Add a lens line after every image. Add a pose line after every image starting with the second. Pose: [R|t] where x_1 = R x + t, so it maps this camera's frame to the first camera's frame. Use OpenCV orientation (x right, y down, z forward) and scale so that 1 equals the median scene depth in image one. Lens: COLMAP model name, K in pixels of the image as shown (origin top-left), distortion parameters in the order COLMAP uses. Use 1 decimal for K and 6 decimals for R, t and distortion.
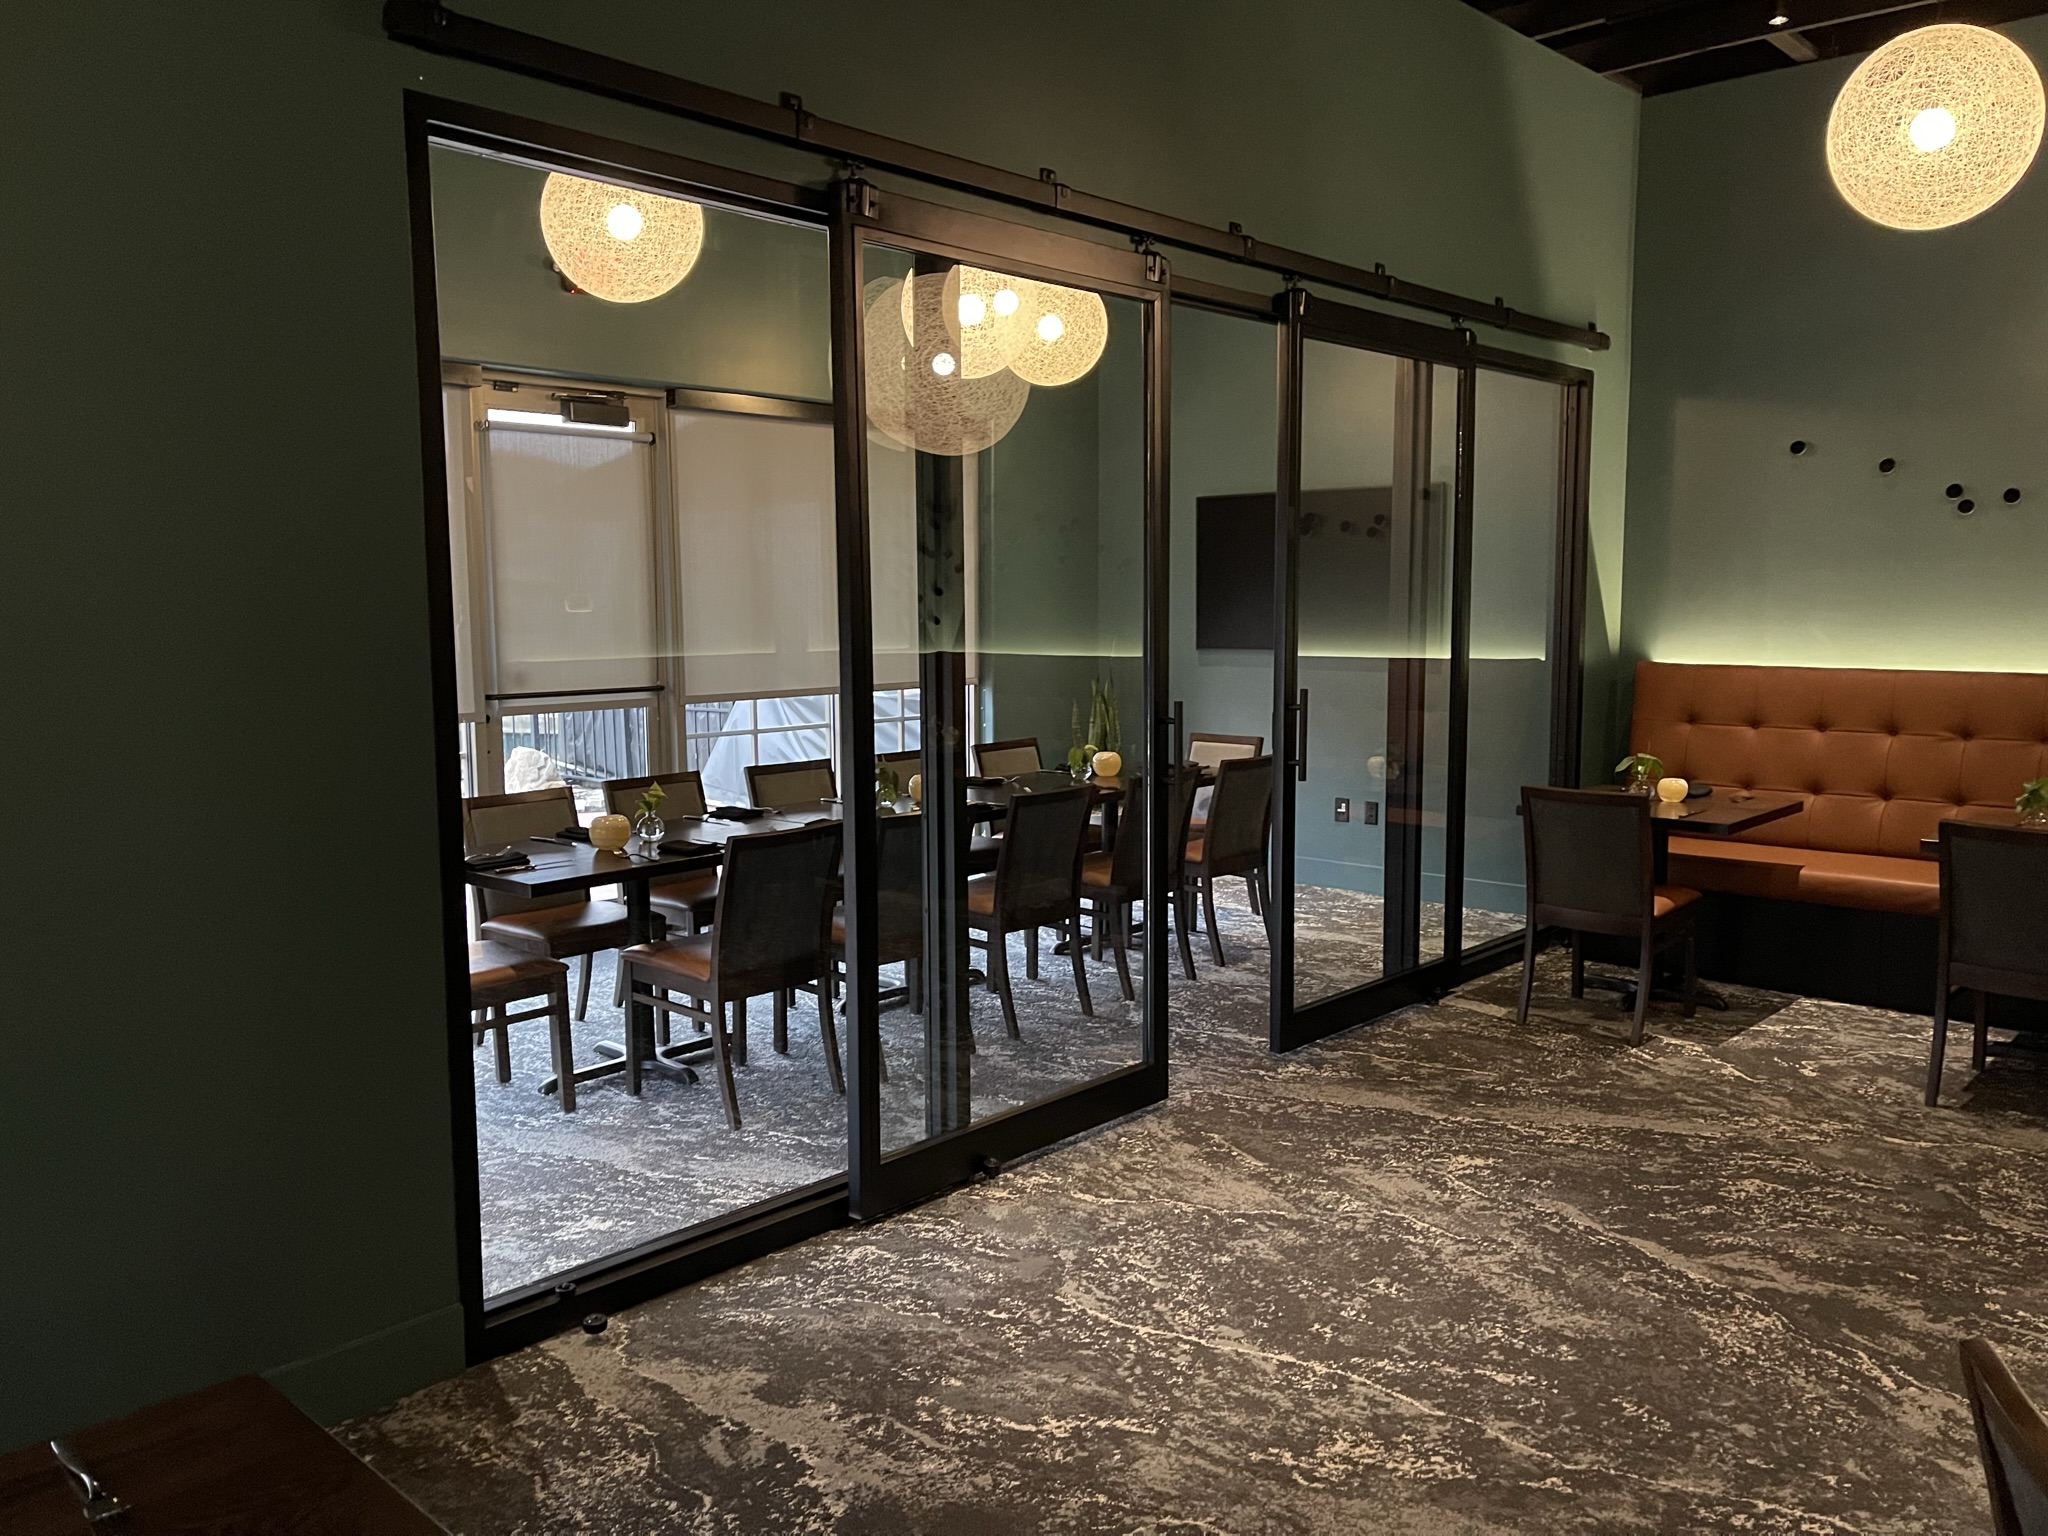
lens RADIAL K [[1547.5, 0, 1031.7], [0, 1547.5, 770.0], [0, 0, 1]] dist [0.062384, -0.074095]
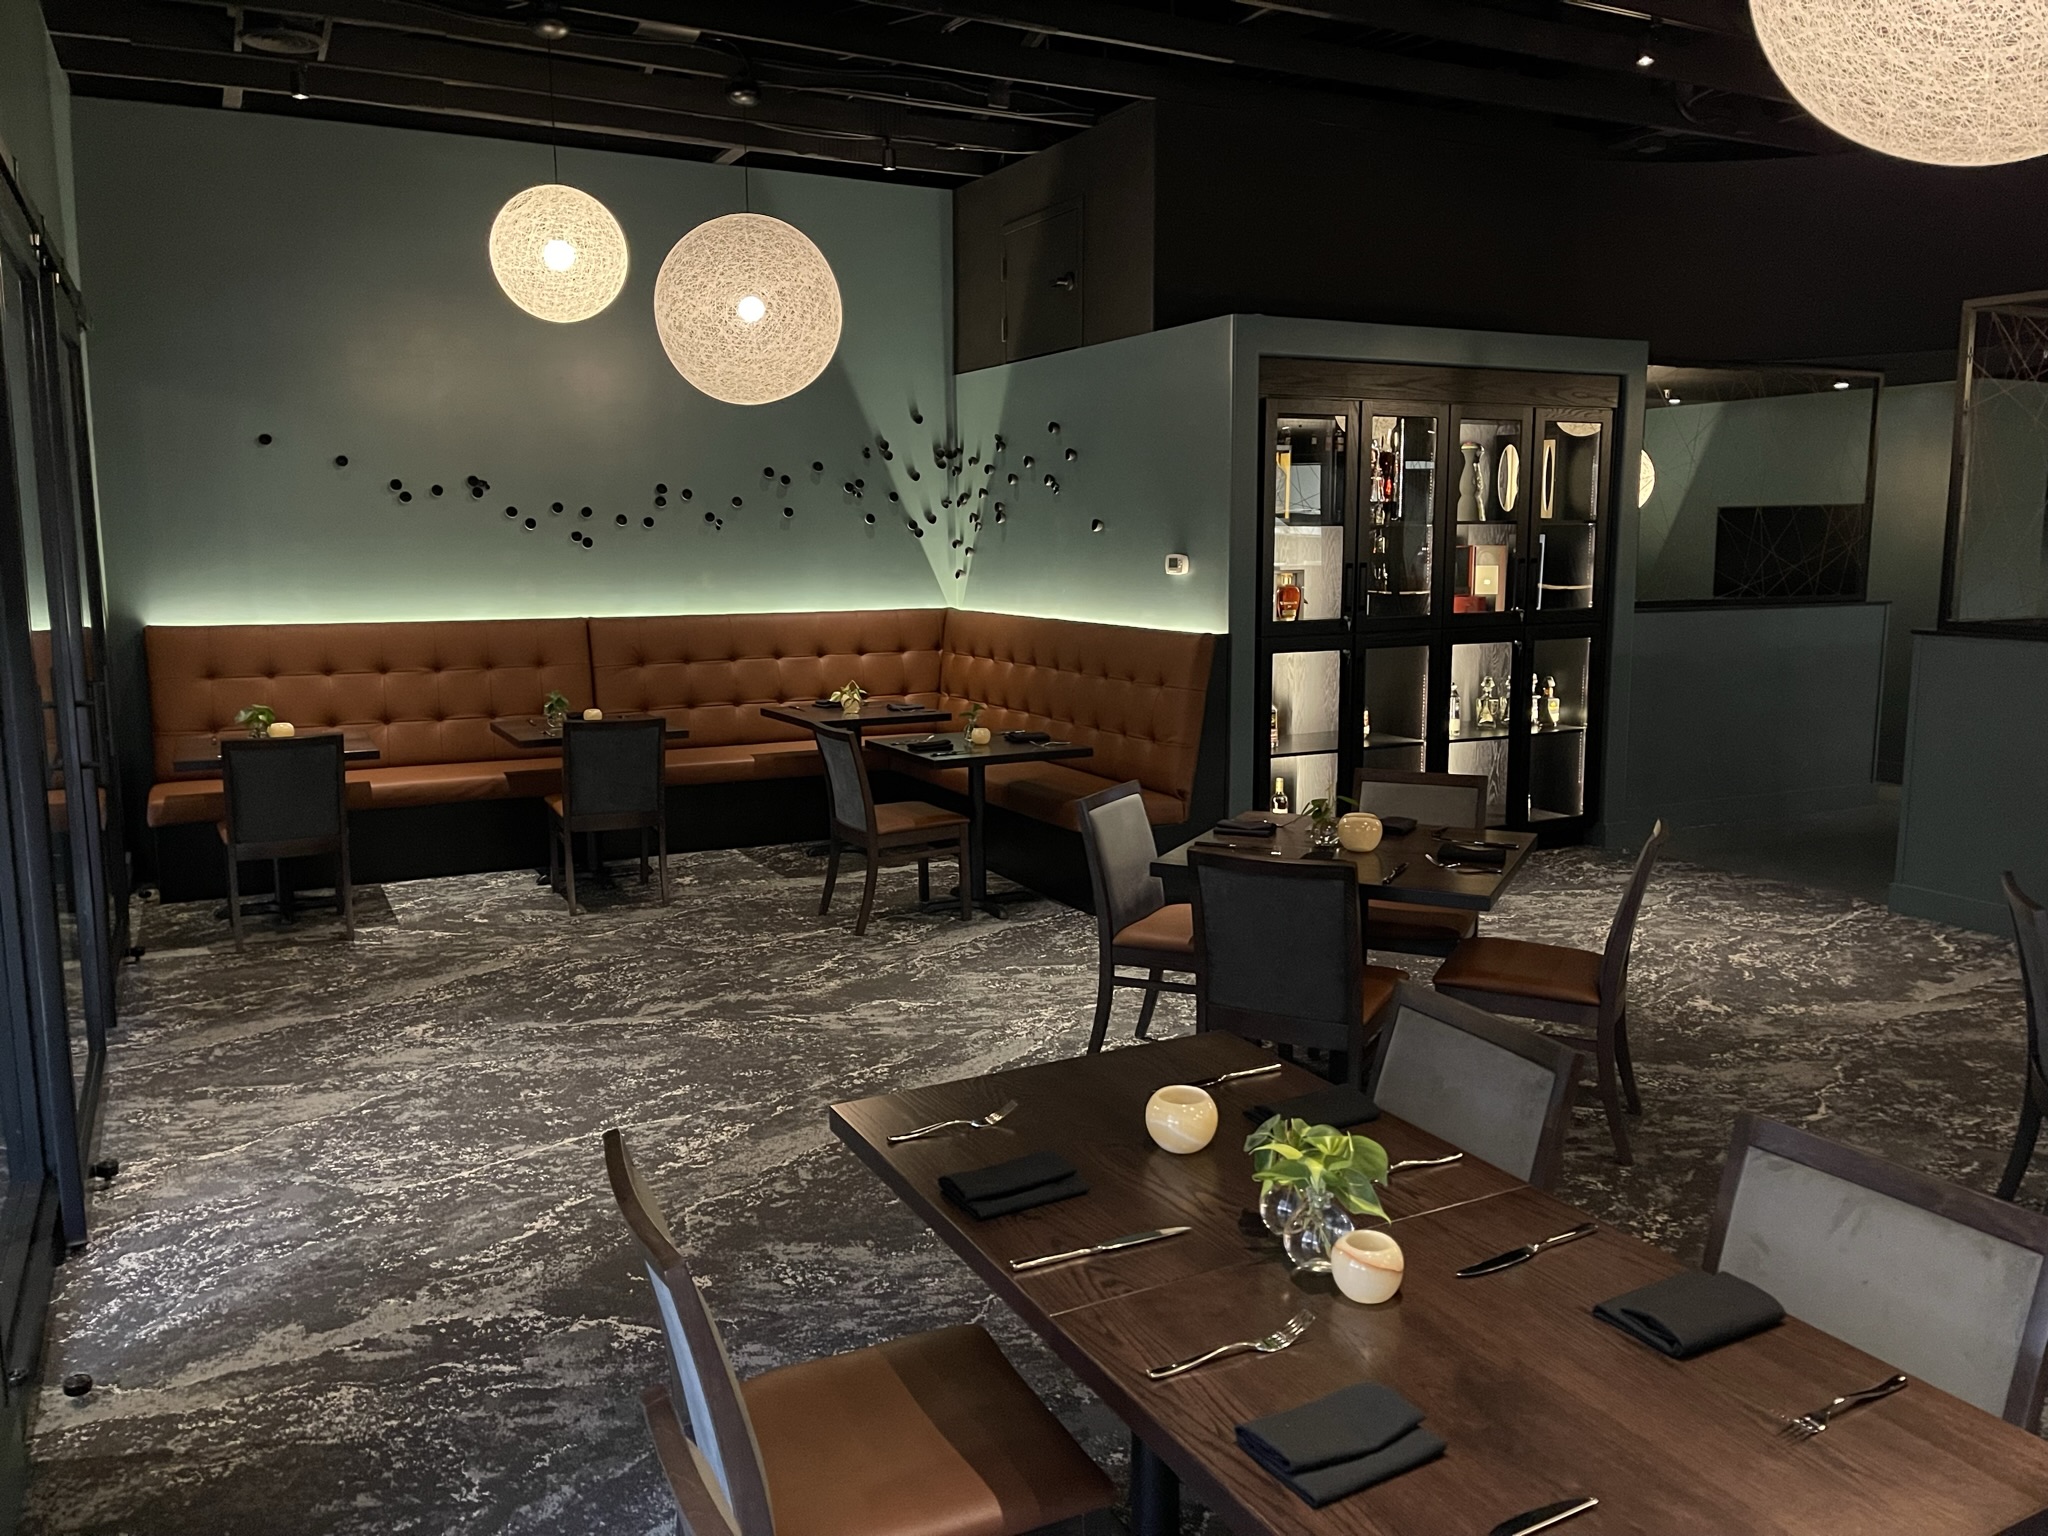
lens RADIAL K [[1547.5, 0, 1028.1], [0, 1547.5, 759.9], [0, 0, 1]] dist [0.062384, -0.074095]
pose [[0.331061, -0.128997, 0.934750, -0.781935], [0.105306, 0.989474, 0.099253, -0.038020], [-0.937715, 0.065576, 0.341160, 0.114126]]
